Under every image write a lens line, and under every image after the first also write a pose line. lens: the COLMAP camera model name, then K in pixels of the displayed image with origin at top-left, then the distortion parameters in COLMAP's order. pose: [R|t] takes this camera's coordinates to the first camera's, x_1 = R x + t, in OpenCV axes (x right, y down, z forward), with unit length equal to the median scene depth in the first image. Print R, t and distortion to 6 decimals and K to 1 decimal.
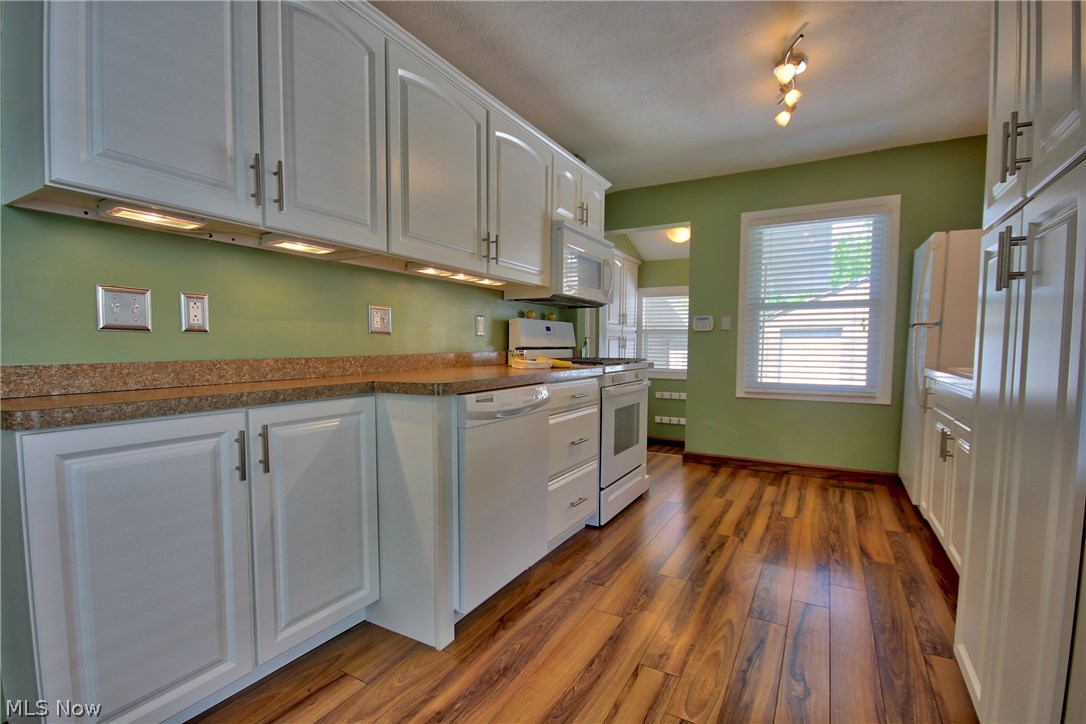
lens RADIAL K [[497.4, 0, 542.8], [0, 497.4, 378.5], [0, 0, 1]] dist [-0.000414, 0.000351]
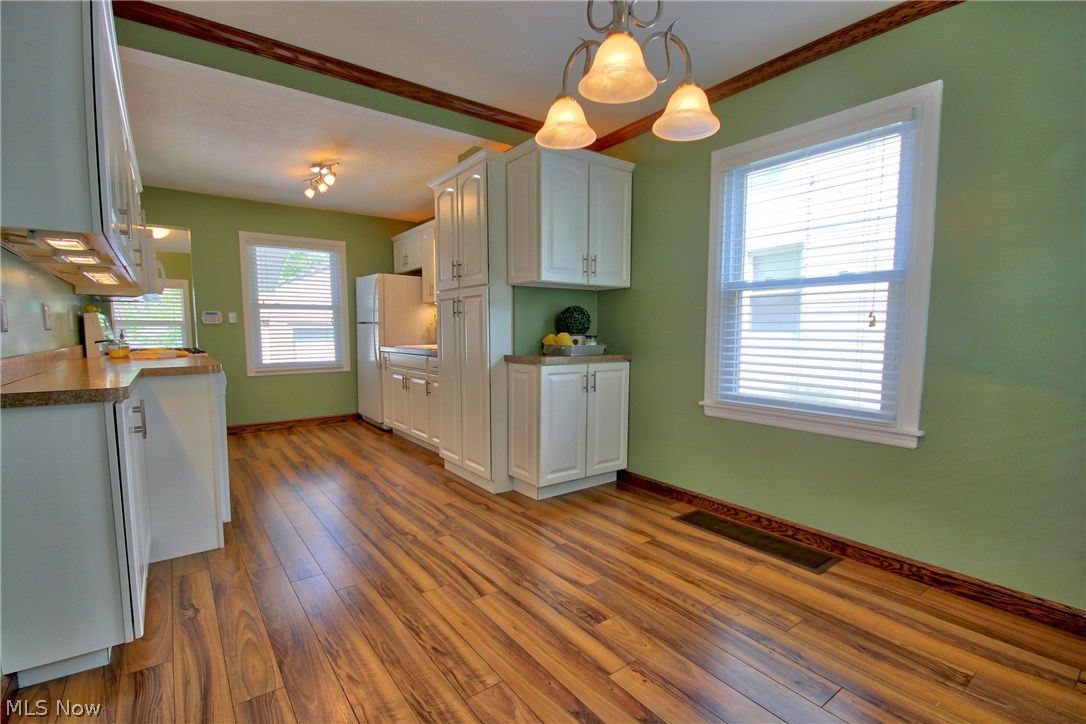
lens RADIAL K [[501.6, 0, 538.2], [0, 501.6, 378.0], [0, 0, 1]] dist [-0.009617, -0.000689]
pose [[0.406502, -0.090128, 0.909194, -0.540119], [0.065356, 0.995442, 0.069457, 0.001138], [-0.911309, 0.031187, 0.410539, -0.228698]]
